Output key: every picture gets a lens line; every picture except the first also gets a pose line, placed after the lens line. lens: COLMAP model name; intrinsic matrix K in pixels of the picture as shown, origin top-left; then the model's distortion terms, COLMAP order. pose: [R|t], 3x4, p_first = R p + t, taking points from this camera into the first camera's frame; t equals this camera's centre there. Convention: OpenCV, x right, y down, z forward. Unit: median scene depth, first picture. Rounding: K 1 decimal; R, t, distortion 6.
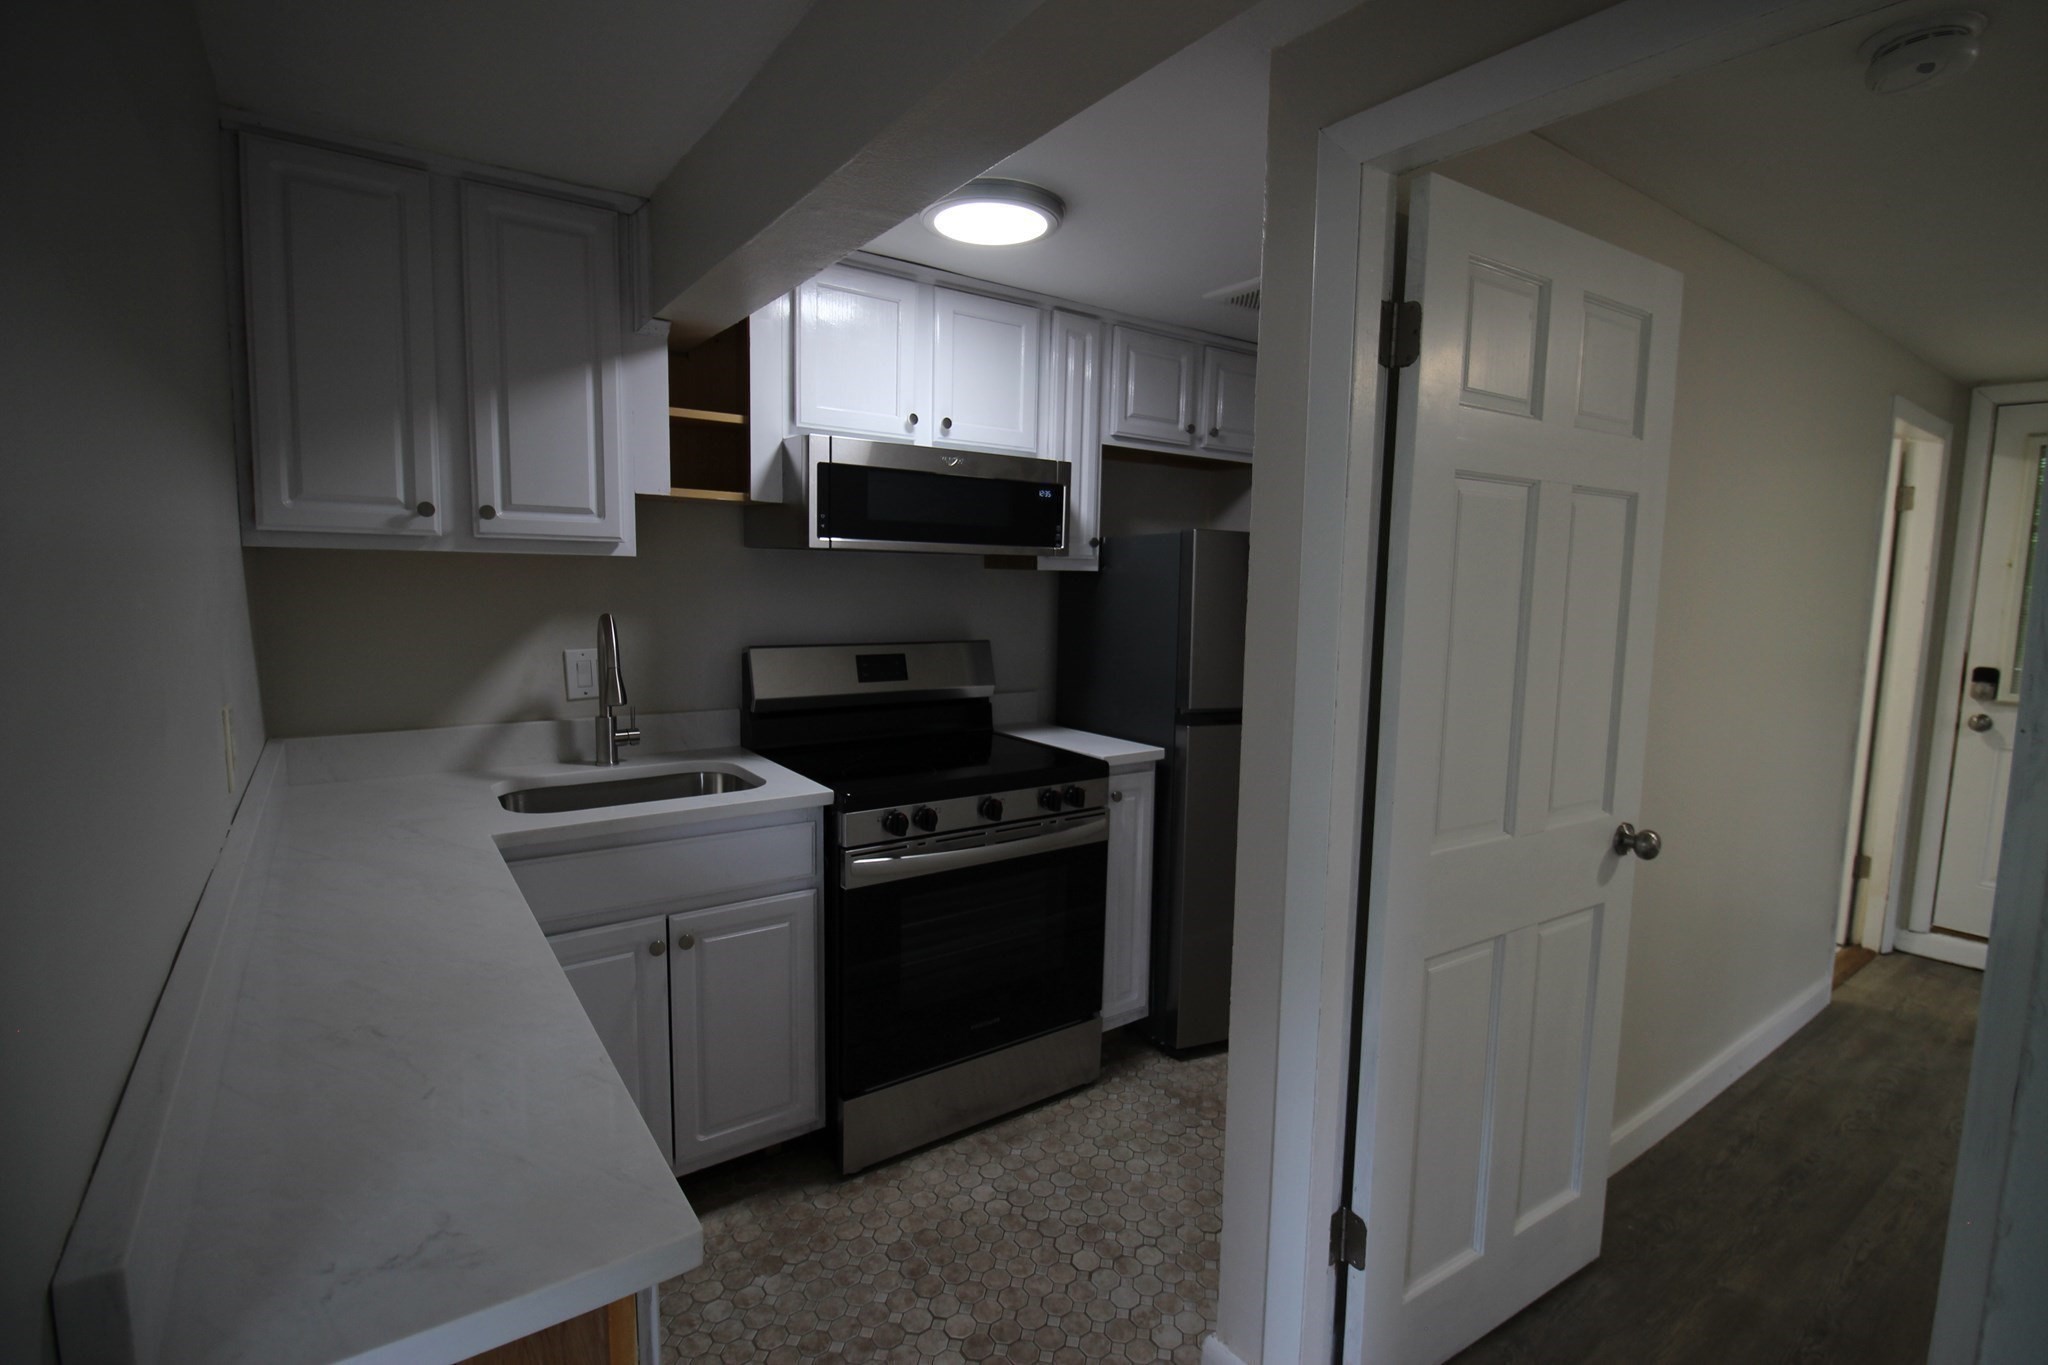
lens RADIAL K [[951.1, 0, 1024.0], [0, 951.1, 682.5], [0, 0, 1]] dist [0.021084, -0.026176]
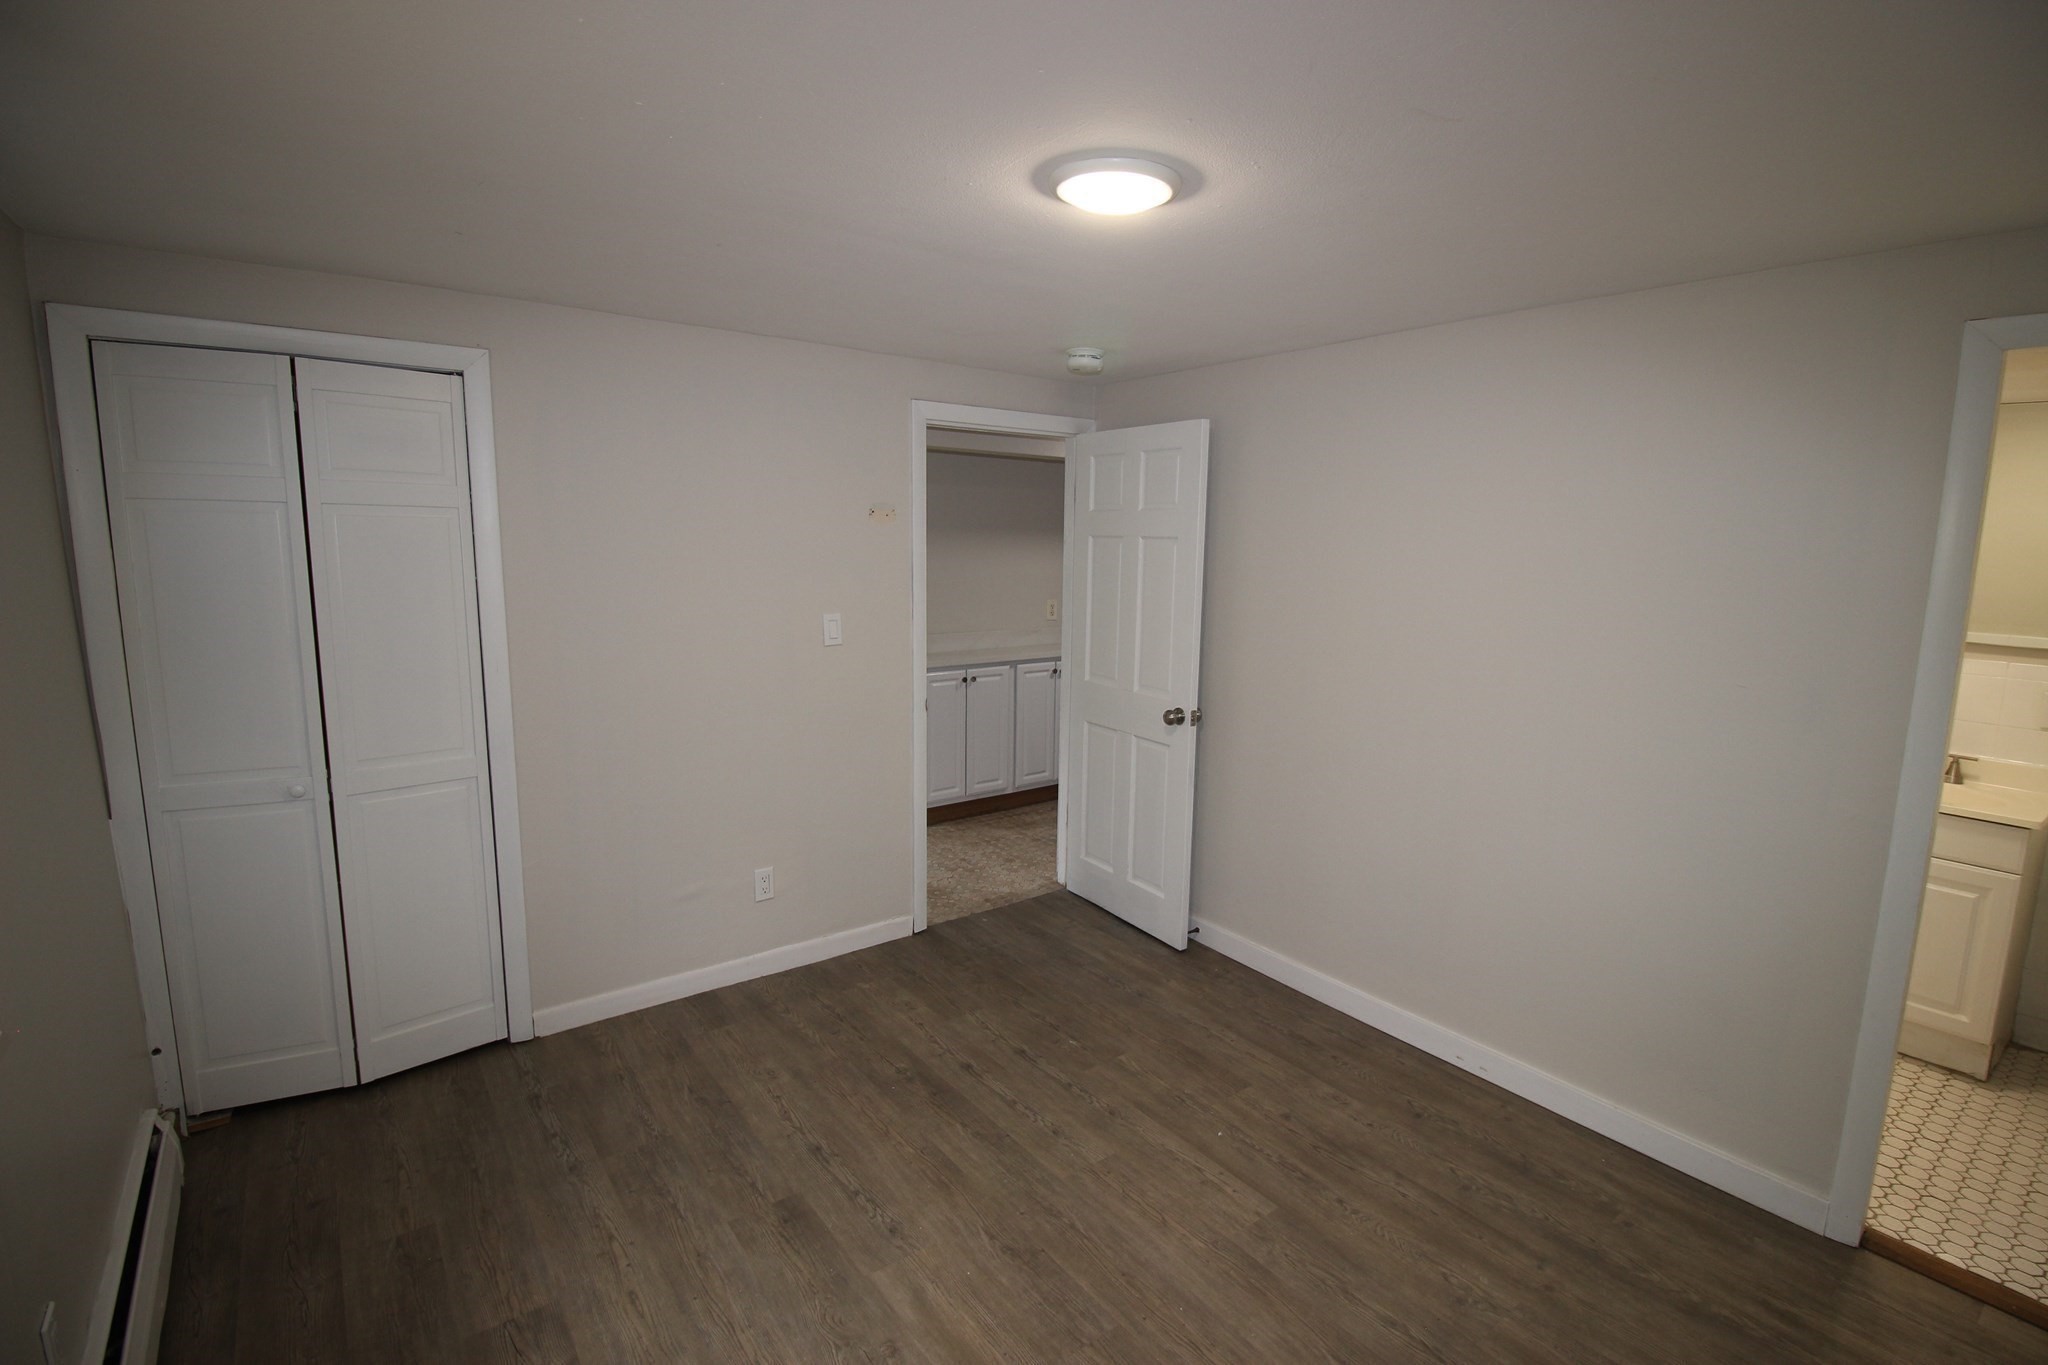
lens RADIAL K [[951.1, 0, 1024.0], [0, 951.1, 682.5], [0, 0, 1]] dist [0.021084, -0.026176]
pose [[0.024507, 0.141805, -0.989591, 1.368419], [-0.134147, 0.981402, 0.137310, -0.061113], [0.990658, 0.129386, 0.043074, 0.335322]]
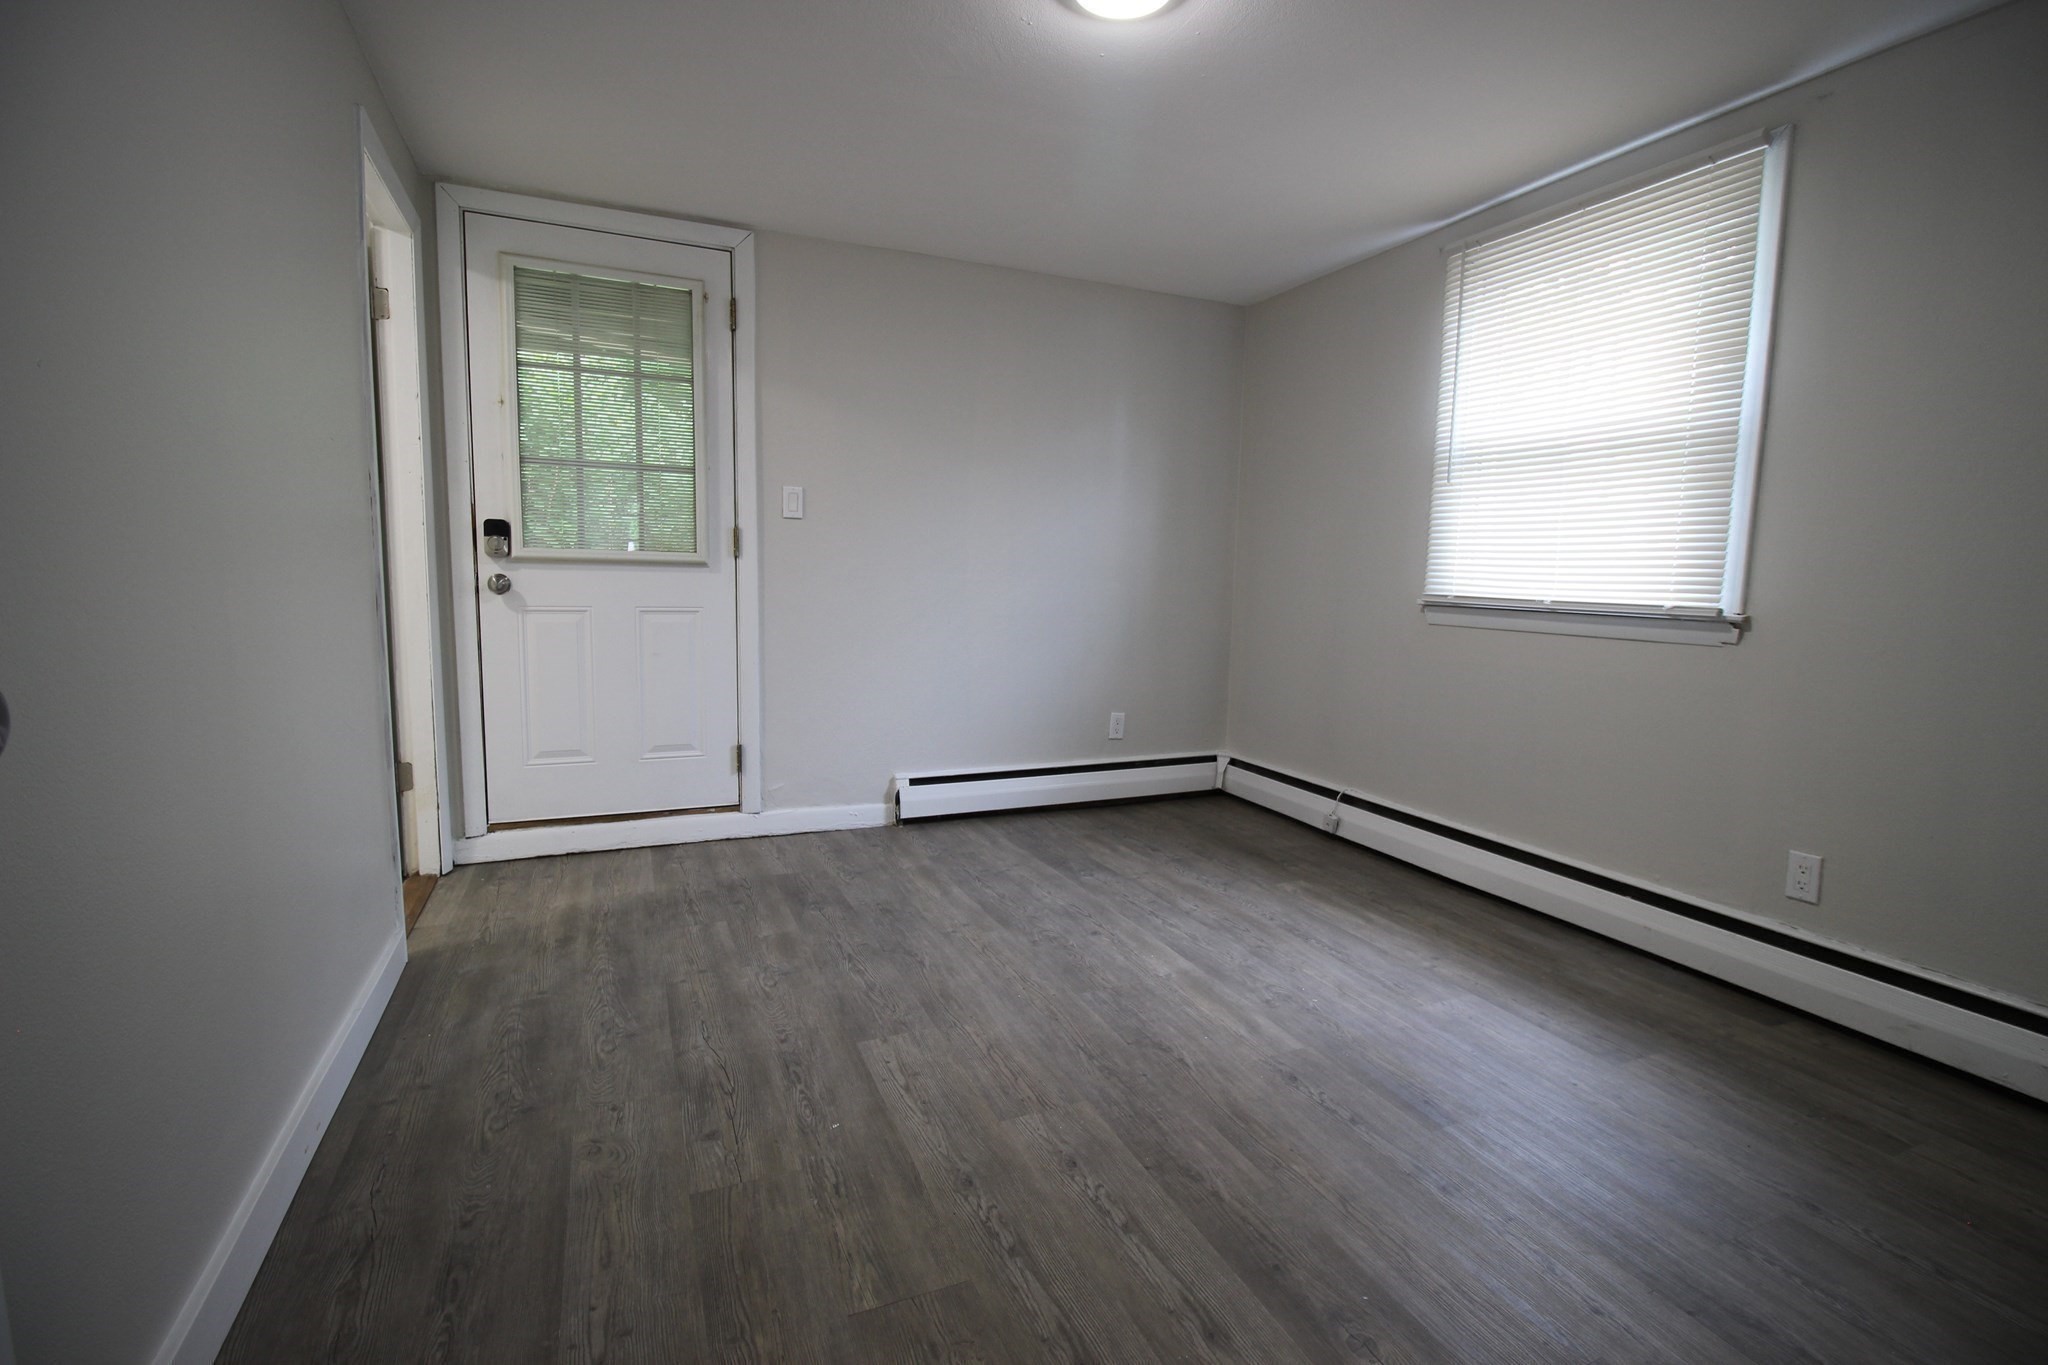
lens RADIAL K [[951.1, 0, 1024.0], [0, 951.1, 682.5], [0, 0, 1]] dist [0.021084, -0.026176]
pose [[0.209648, -0.121718, 0.970171, 0.241263], [0.097145, 0.989905, 0.103201, 0.089555], [-0.972939, 0.072612, 0.219356, 0.337534]]
